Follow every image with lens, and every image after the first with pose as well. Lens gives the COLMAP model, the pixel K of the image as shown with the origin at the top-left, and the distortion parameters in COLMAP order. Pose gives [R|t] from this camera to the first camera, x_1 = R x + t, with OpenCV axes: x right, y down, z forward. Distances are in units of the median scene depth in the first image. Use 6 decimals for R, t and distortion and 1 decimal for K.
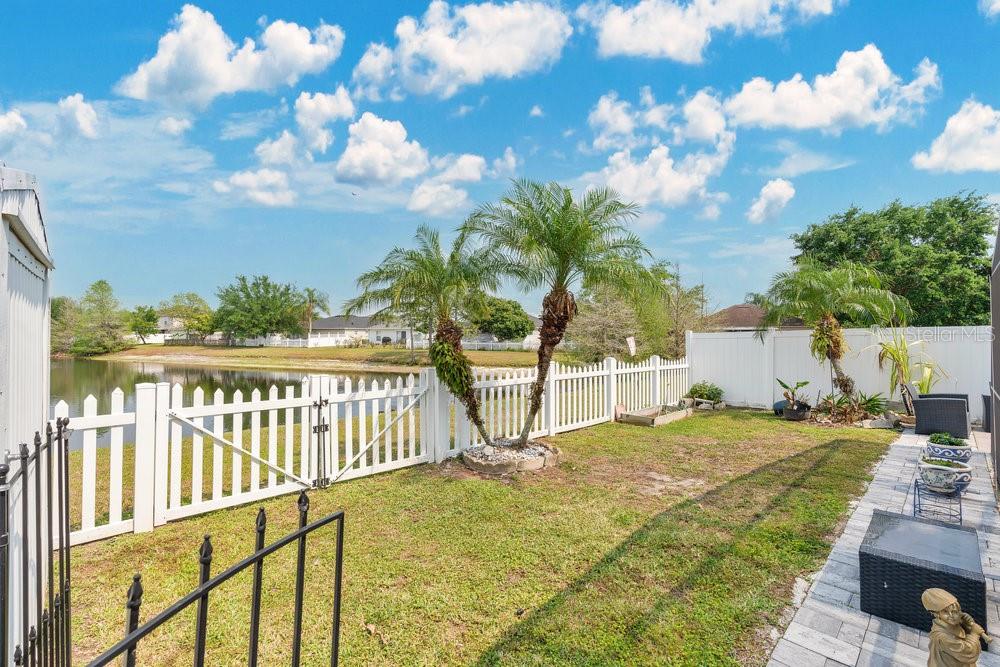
lens RADIAL K [[457.7, 0, 494.4], [0, 457.7, 338.0], [0, 0, 1]] dist [0.003573, 0.000850]
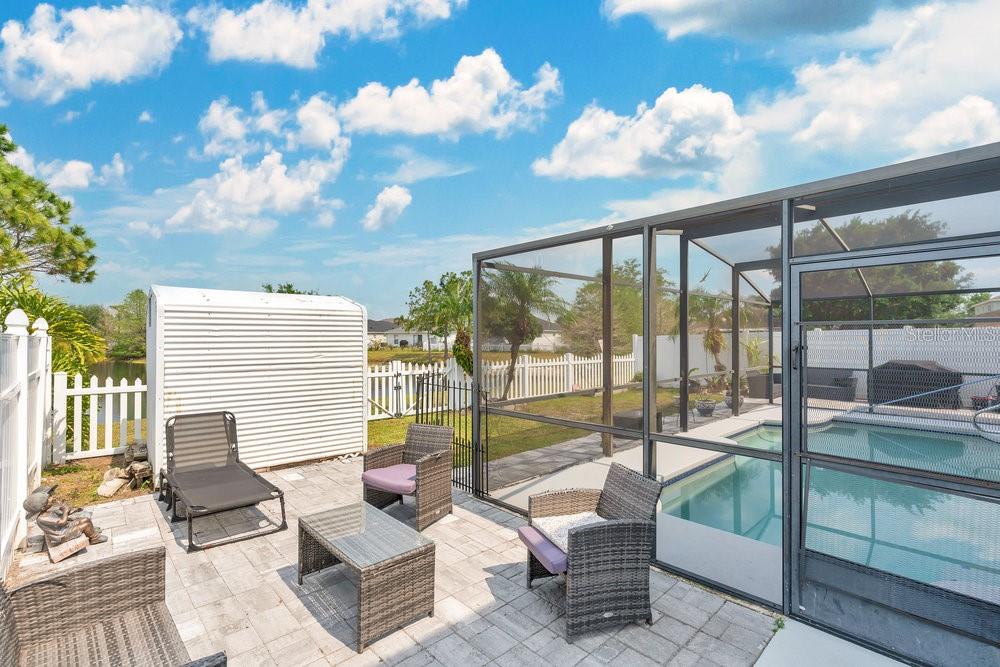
lens RADIAL K [[457.7, 0, 492.1], [0, 457.7, 335.6], [0, 0, 1]] dist [0.003573, 0.000850]
pose [[0.999943, 0.001221, -0.010621, 0.842033], [-0.001331, 0.999946, -0.010341, -0.017586], [0.010608, 0.010355, 0.999890, 0.030502]]
